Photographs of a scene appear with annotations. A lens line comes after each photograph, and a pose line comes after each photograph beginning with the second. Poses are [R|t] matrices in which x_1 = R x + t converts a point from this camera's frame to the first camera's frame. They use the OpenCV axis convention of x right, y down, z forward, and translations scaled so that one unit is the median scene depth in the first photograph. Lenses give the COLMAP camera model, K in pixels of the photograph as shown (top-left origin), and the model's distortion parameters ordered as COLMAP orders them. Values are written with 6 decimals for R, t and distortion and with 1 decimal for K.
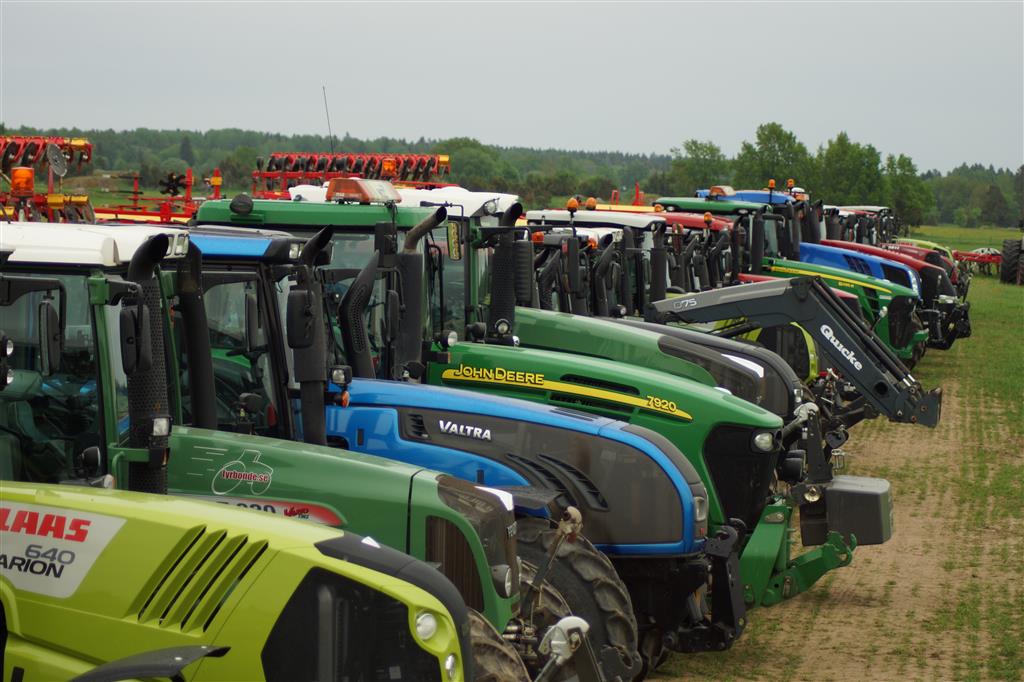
lens RADIAL K [[3262.8, 0, 514.9], [0, 3262.8, 340.7], [0, 0, 1]] dist [-0.219865, 0.000000]
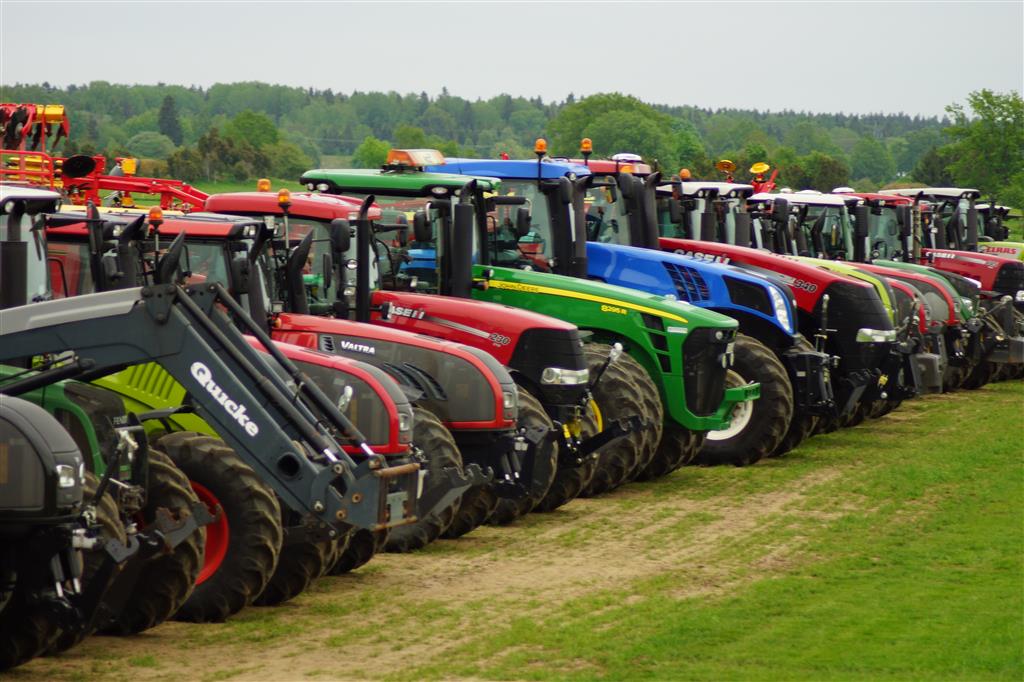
lens RADIAL K [[5428.4, 0, 509.6], [0, 5428.4, 341.1], [0, 0, 1]] dist [1.073445, 0.000000]
pose [[0.999010, -0.008645, -0.043629, 0.245035], [0.007900, 0.999821, -0.017217, 0.011388], [0.043770, 0.016855, 0.998899, -0.018760]]
